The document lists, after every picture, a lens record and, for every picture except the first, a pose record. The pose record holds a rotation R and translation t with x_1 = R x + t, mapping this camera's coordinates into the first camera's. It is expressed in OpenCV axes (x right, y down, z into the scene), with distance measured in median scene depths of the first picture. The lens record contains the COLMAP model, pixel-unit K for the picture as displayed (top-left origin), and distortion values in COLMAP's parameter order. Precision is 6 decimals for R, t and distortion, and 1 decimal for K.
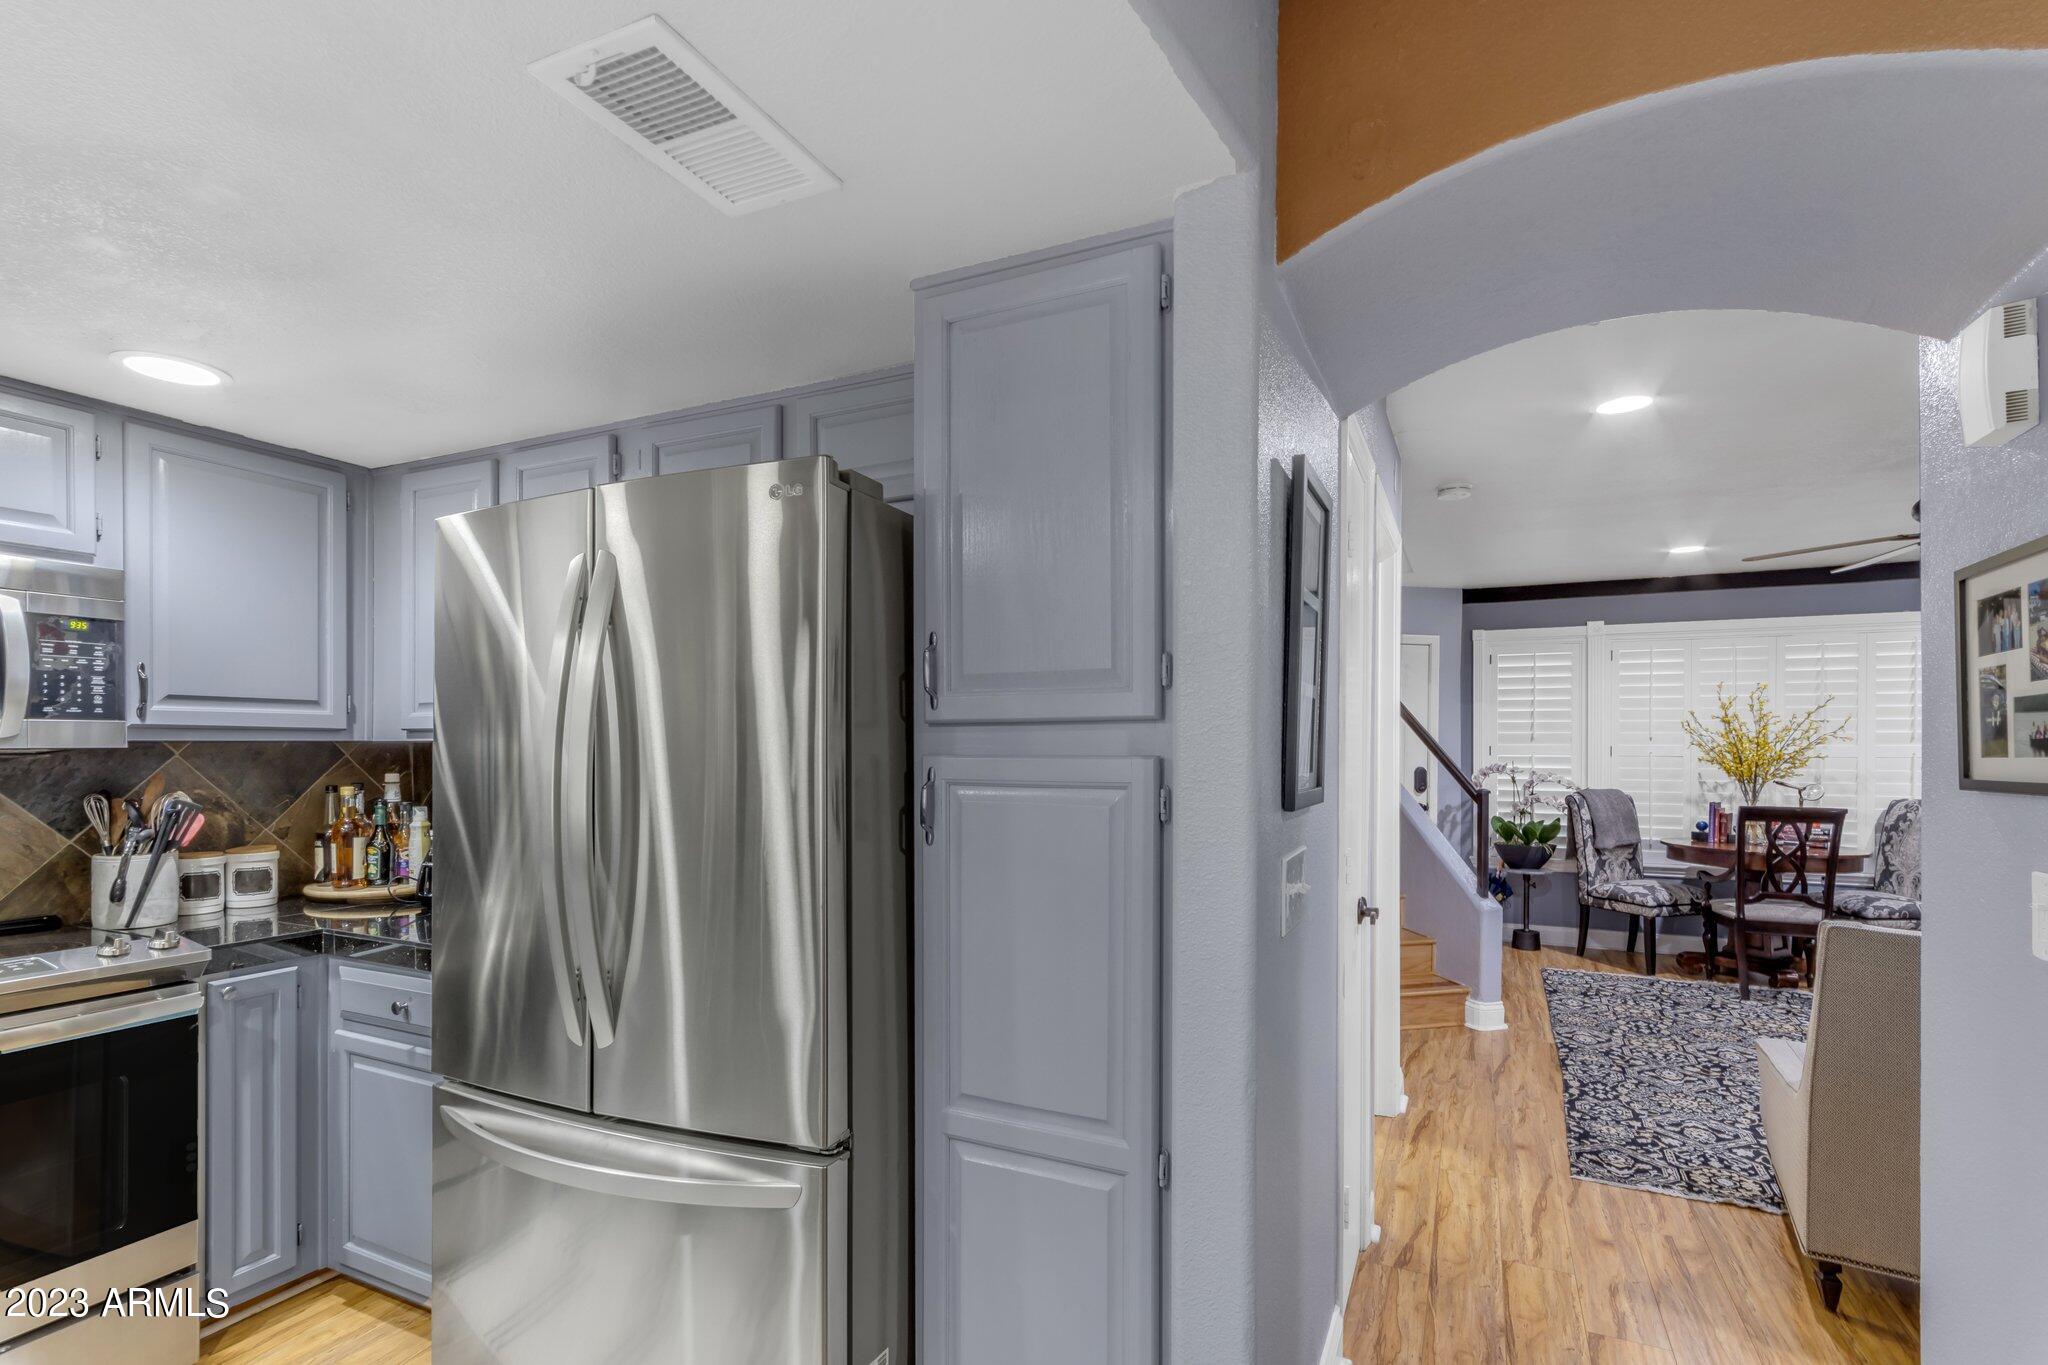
lens RADIAL K [[976.3, 0, 1018.3], [0, 976.3, 746.4], [0, 0, 1]] dist [0.005758, 0.000559]
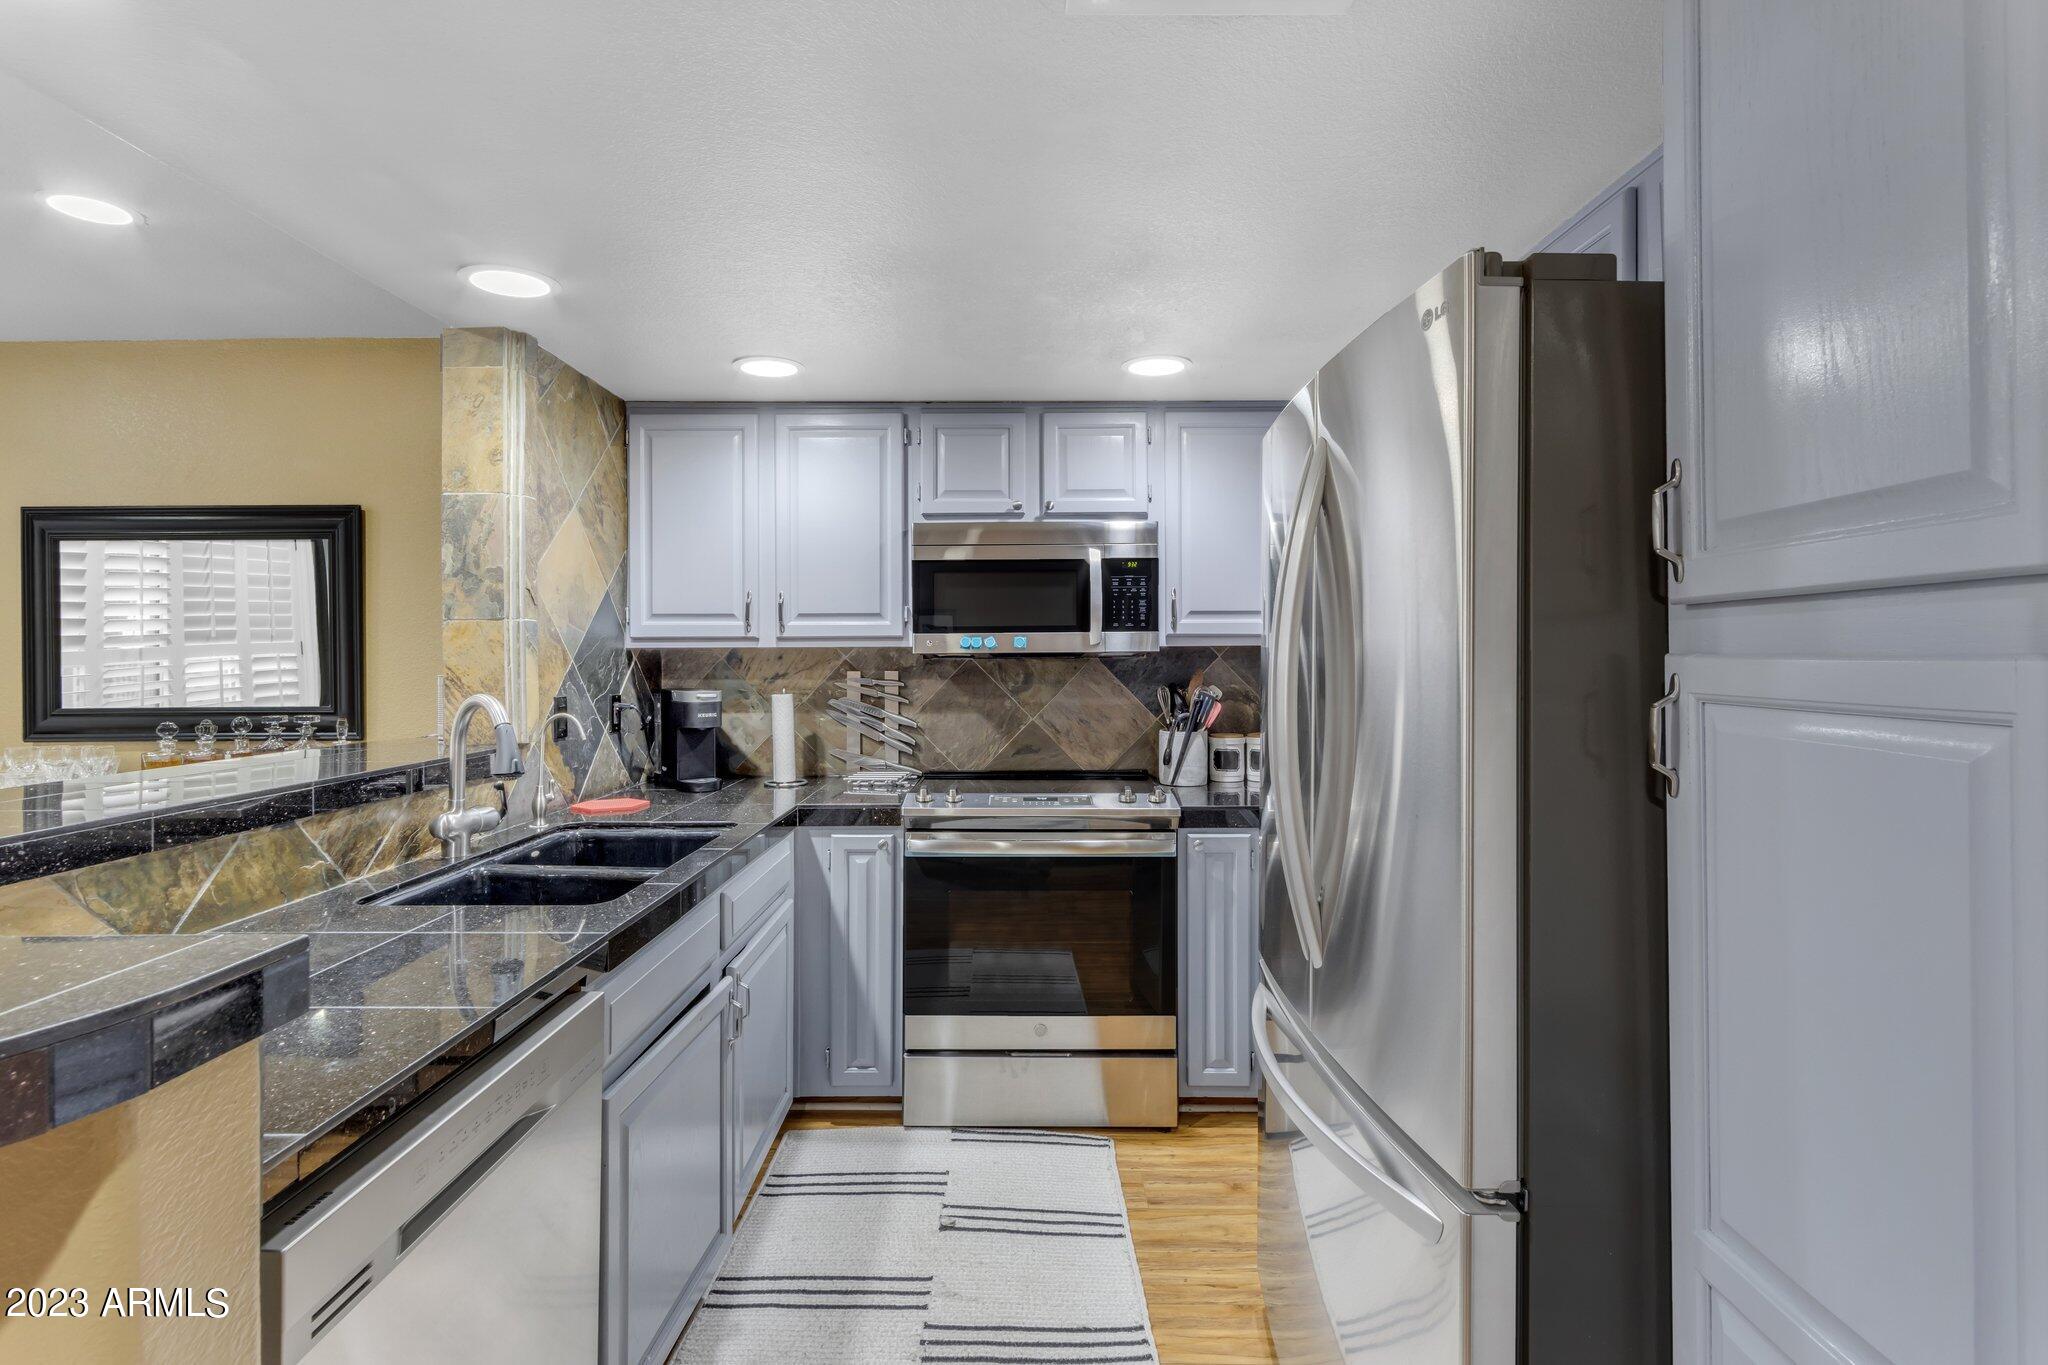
lens RADIAL K [[961.7, 0, 1014.3], [0, 961.7, 645.1], [0, 0, 1]] dist [0.000807, 0.000155]
pose [[0.422483, -0.010488, -0.906310, 0.180553], [0.003315, 0.999944, -0.010027, 0.004562], [0.906365, 0.001232, 0.422494, 0.216062]]
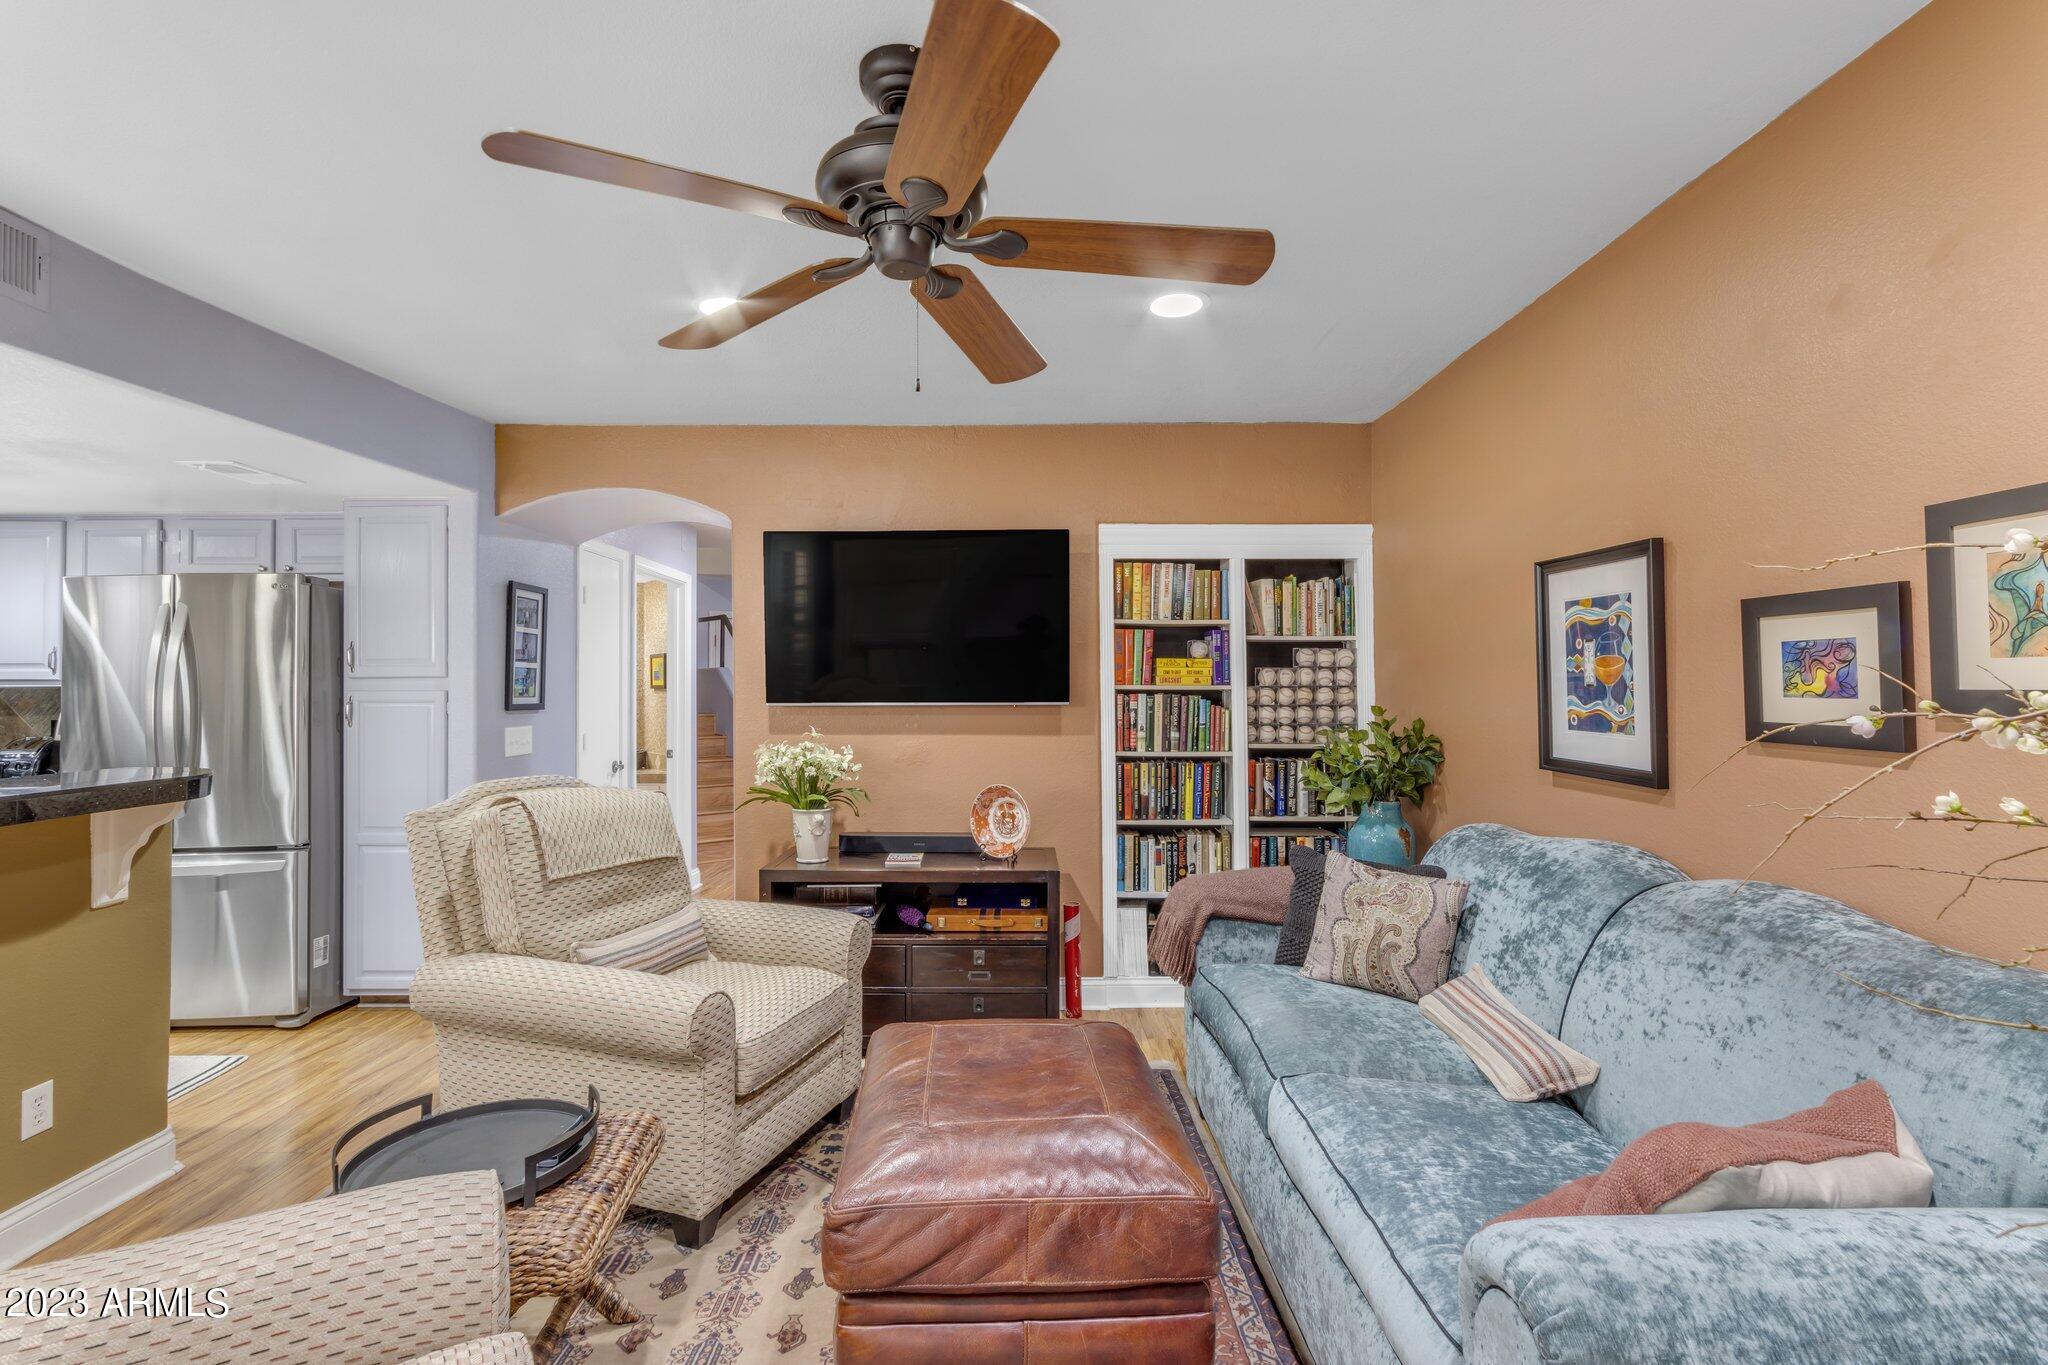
lens RADIAL K [[942.1, 0, 1016.7], [0, 942.1, 681.0], [0, 0, 1]] dist [0.001165, 0.001352]
pose [[0.902939, -0.000746, 0.429768, 0.252060], [0.006488, 0.999908, -0.011896, 0.014414], [-0.429720, 0.013529, 0.902861, -1.166009]]
